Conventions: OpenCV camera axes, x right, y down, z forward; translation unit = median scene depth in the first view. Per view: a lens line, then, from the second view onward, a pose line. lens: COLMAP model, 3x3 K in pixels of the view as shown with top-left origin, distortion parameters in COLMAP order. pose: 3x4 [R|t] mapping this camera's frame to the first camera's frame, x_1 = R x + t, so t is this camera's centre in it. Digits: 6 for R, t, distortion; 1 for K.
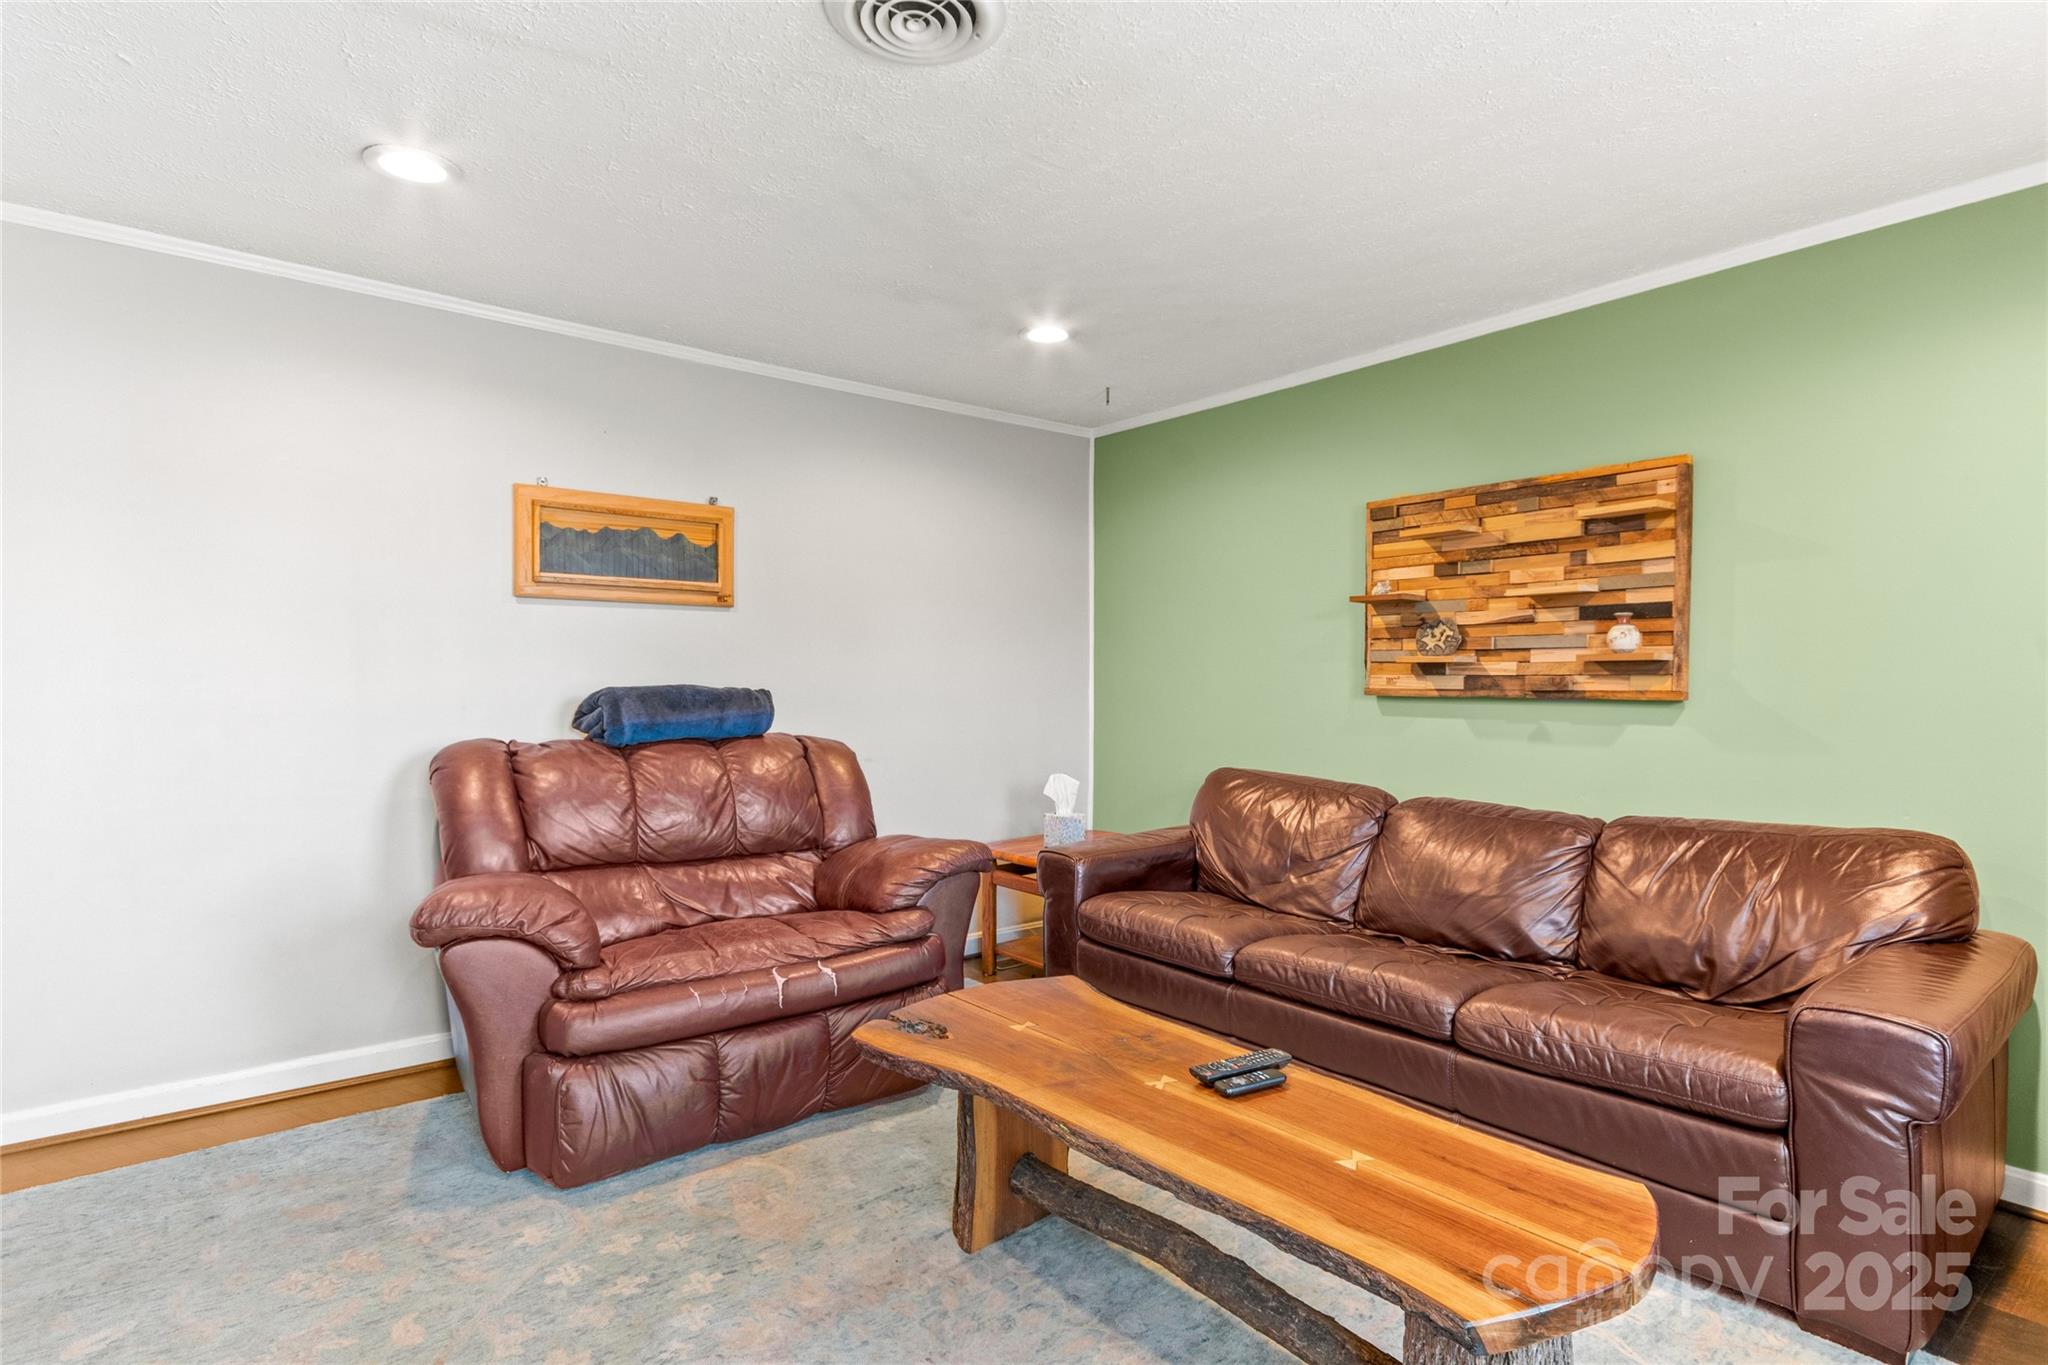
lens RADIAL K [[1057.4, 0, 1033.5], [0, 1057.4, 660.8], [0, 0, 1]] dist [0.015368, -0.000541]
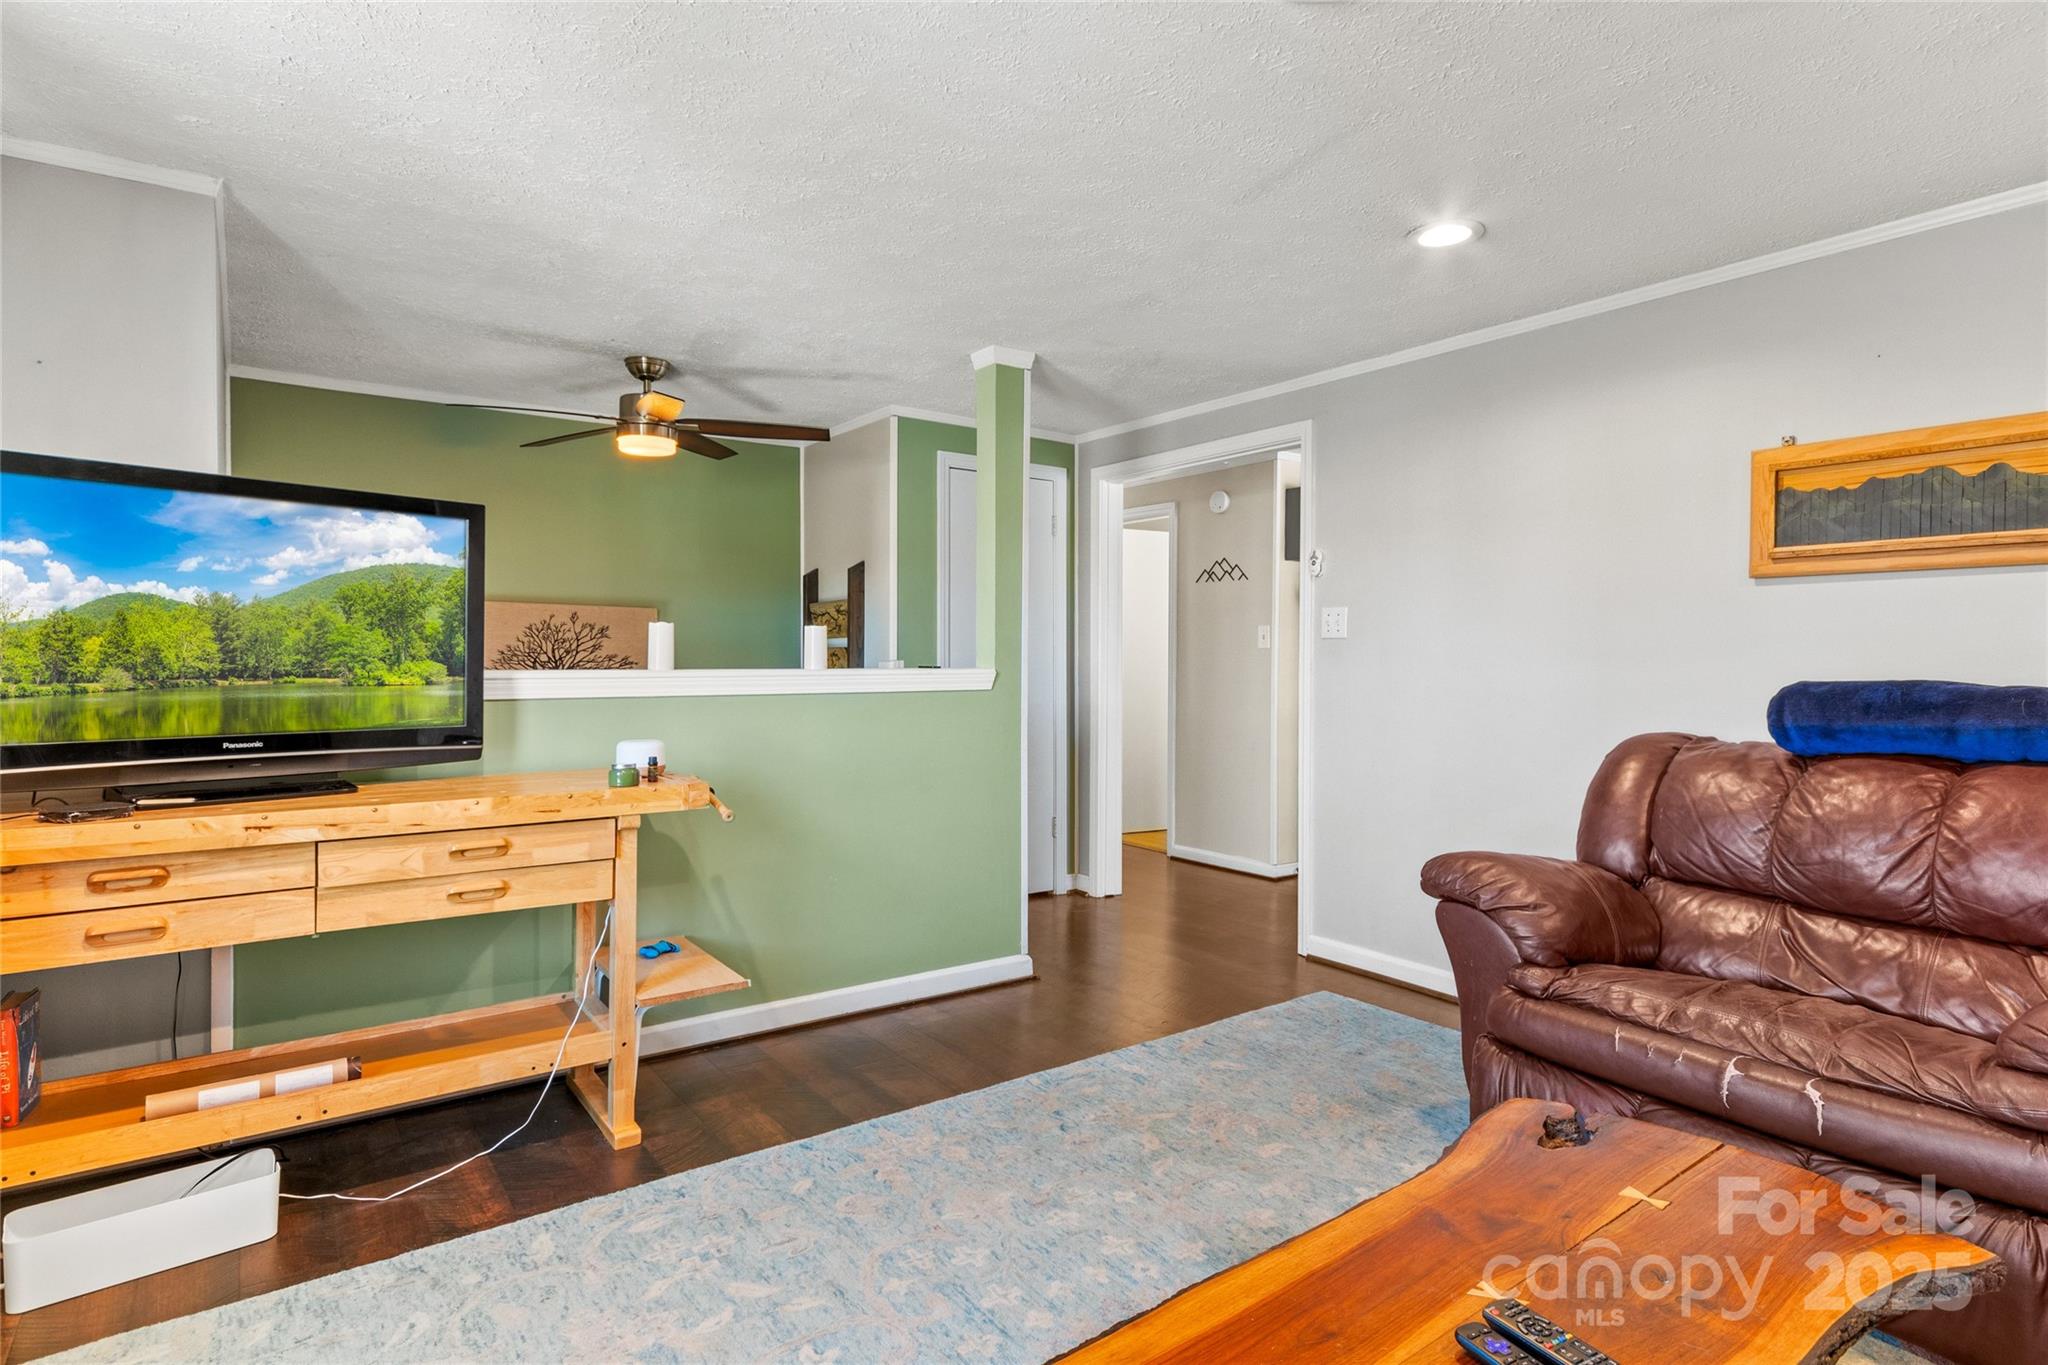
lens RADIAL K [[1077.9, 0, 1018.4], [0, 1077.9, 650.4], [0, 0, 1]] dist [0.018858, 0.000270]
pose [[-0.061111, -0.010278, -0.998078, 0.472285], [0.020350, 0.999726, -0.011541, -0.002071], [0.997924, -0.021016, -0.060885, 0.444048]]
